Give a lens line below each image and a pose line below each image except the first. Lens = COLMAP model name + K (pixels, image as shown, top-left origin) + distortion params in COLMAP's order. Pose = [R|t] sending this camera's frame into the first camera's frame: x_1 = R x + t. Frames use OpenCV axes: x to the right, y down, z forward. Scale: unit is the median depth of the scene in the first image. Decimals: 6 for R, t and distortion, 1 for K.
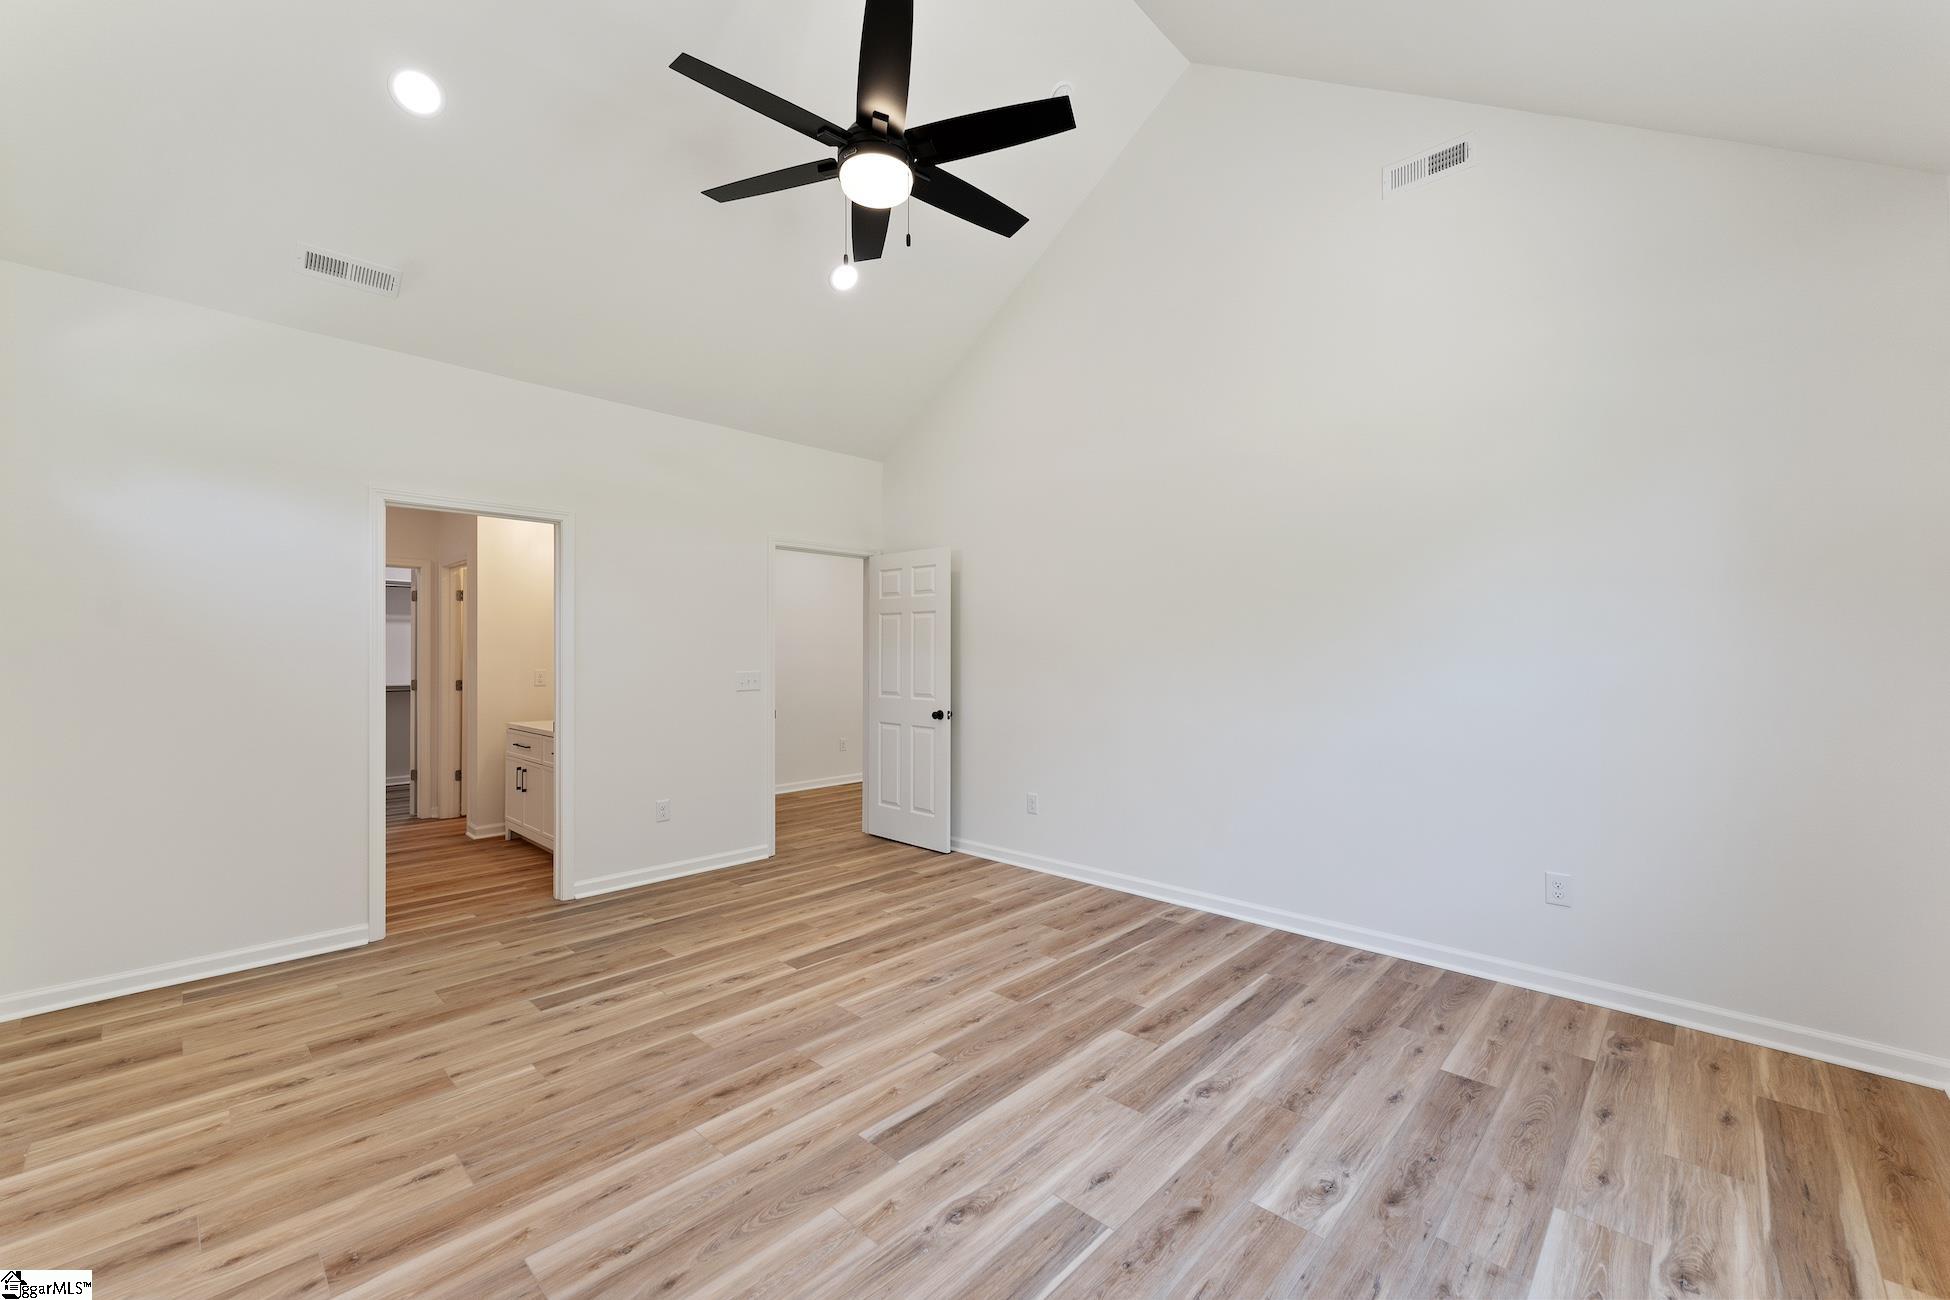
lens RADIAL K [[773.3, 0, 969.3], [0, 773.3, 655.4], [0, 0, 1]] dist [0.000825, 0.000101]
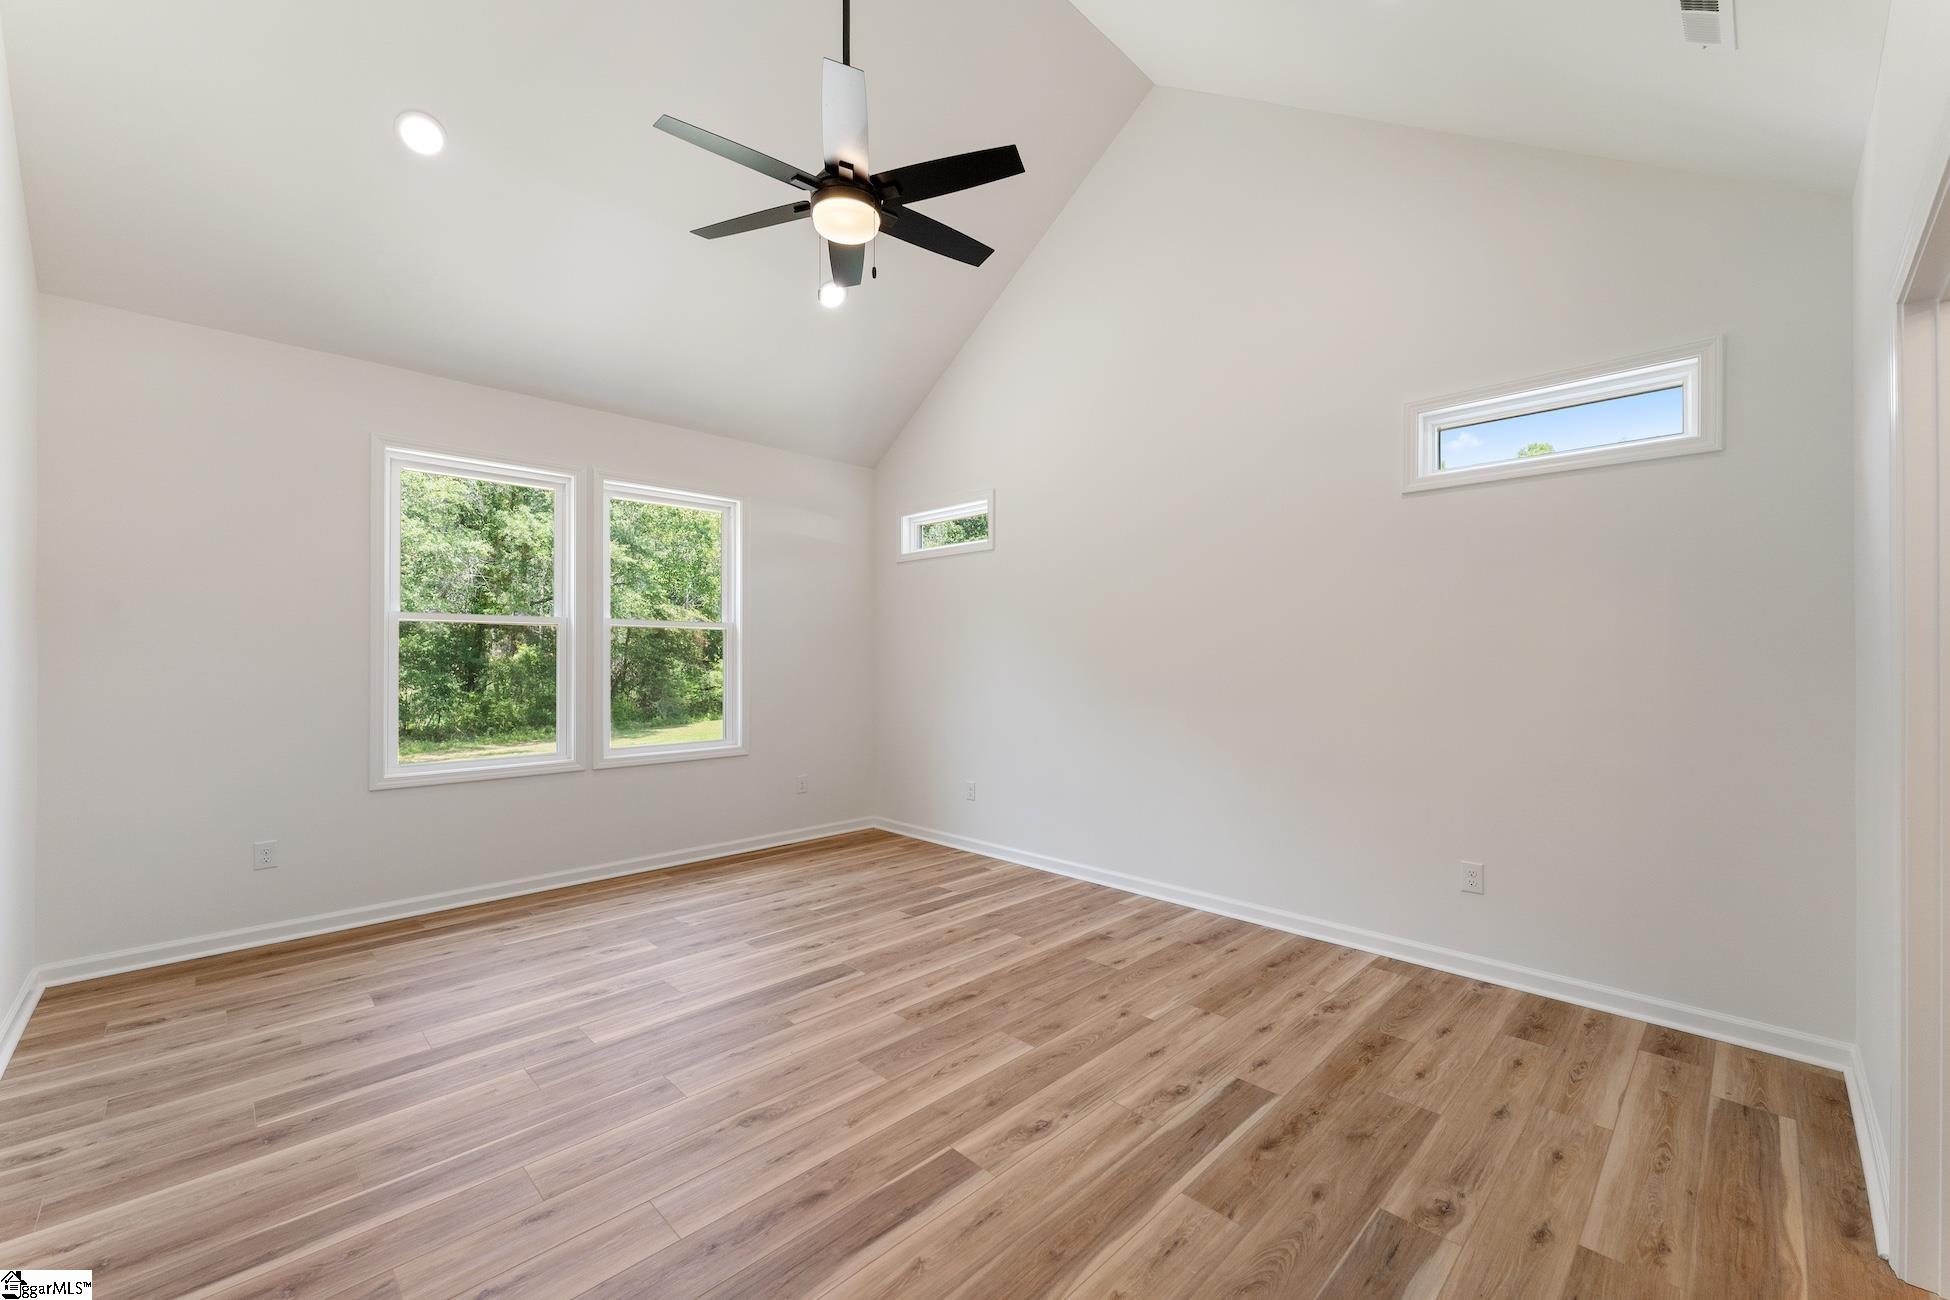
lens RADIAL K [[773.3, 0, 969.3], [0, 773.3, 655.4], [0, 0, 1]] dist [0.000825, 0.000101]
pose [[-0.999596, 0.002302, 0.028316, -0.319427], [0.002231, 0.999994, -0.002545, 0.003020], [-0.028322, -0.002481, -0.999596, 2.050199]]
